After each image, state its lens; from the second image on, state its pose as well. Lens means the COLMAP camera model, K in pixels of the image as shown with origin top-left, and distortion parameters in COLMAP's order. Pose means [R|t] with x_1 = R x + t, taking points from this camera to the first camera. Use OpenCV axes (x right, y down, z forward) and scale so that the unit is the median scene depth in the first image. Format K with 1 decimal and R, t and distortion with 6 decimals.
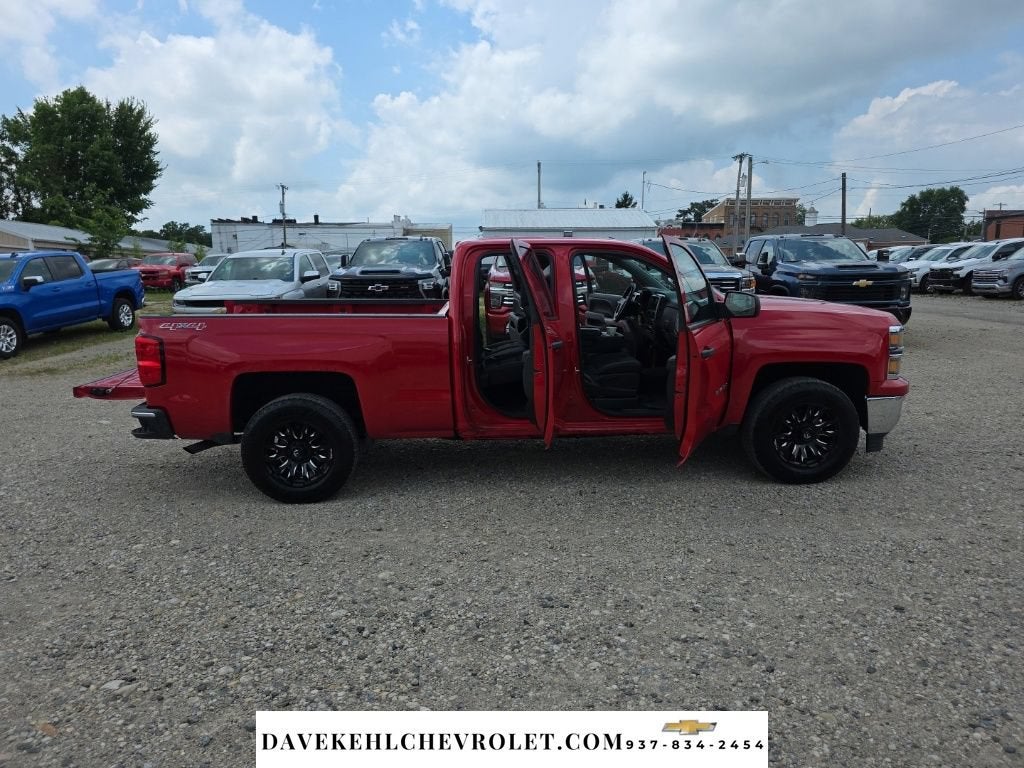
lens RADIAL K [[682.8, 0, 523.9], [0, 682.8, 392.3], [0, 0, 1]] dist [0.045338, -0.037195]
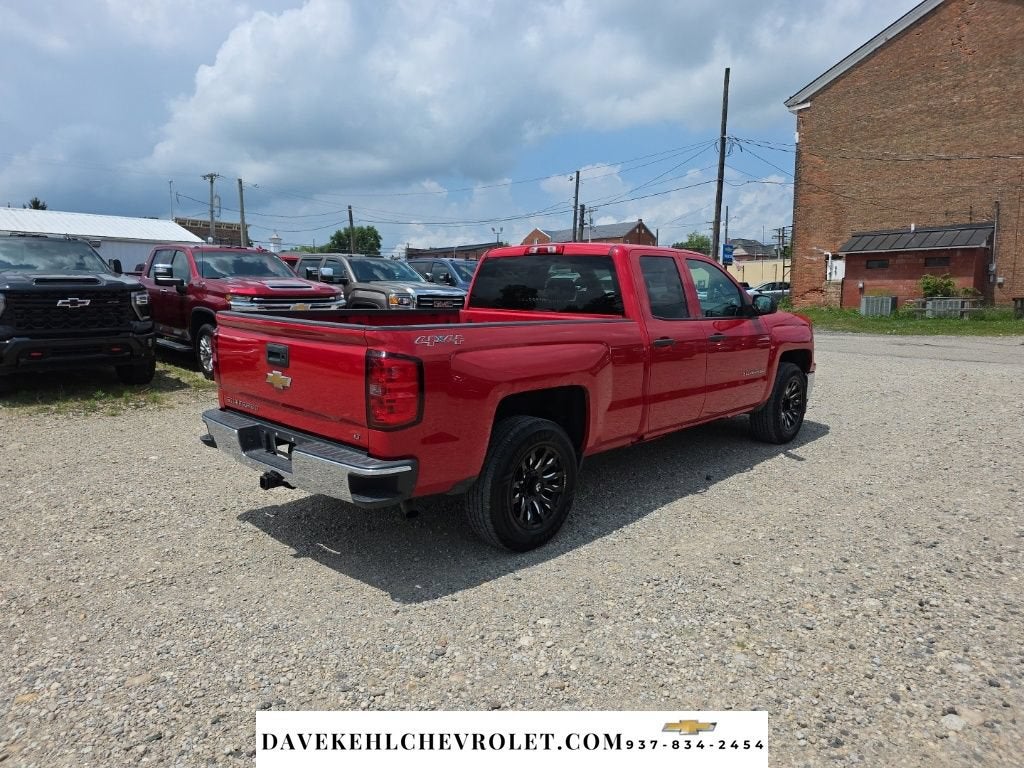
lens RADIAL K [[682.5, 0, 512.0], [0, 682.5, 384.0], [0, 0, 1]] dist [0.048833, -0.039680]
pose [[0.726824, -0.080546, 0.682085, -0.925395], [0.112791, 0.993615, -0.002854, -0.036556], [-0.677499, 0.079008, 0.731268, 0.418786]]
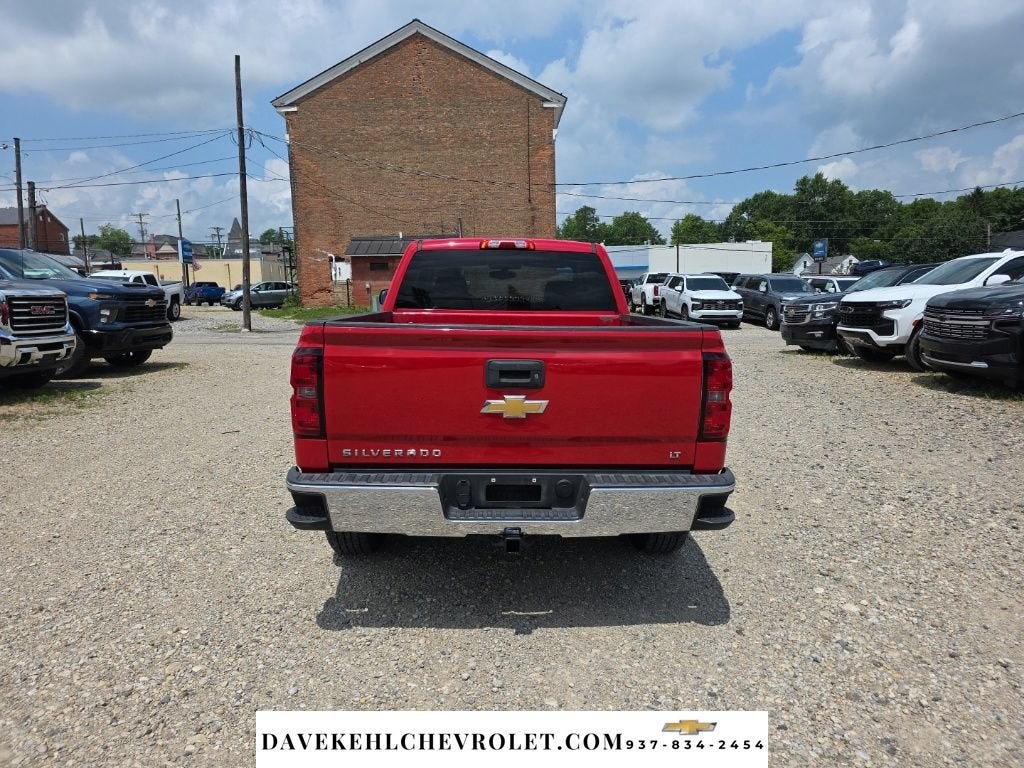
lens RADIAL K [[682.7, 0, 518.0], [0, 682.7, 393.4], [0, 0, 1]] dist [0.043318, -0.034166]
pose [[0.024992, -0.138718, 0.990017, -1.167125], [0.183637, 0.974111, 0.131854, -0.163479], [-0.982676, 0.178508, 0.049819, 1.145559]]
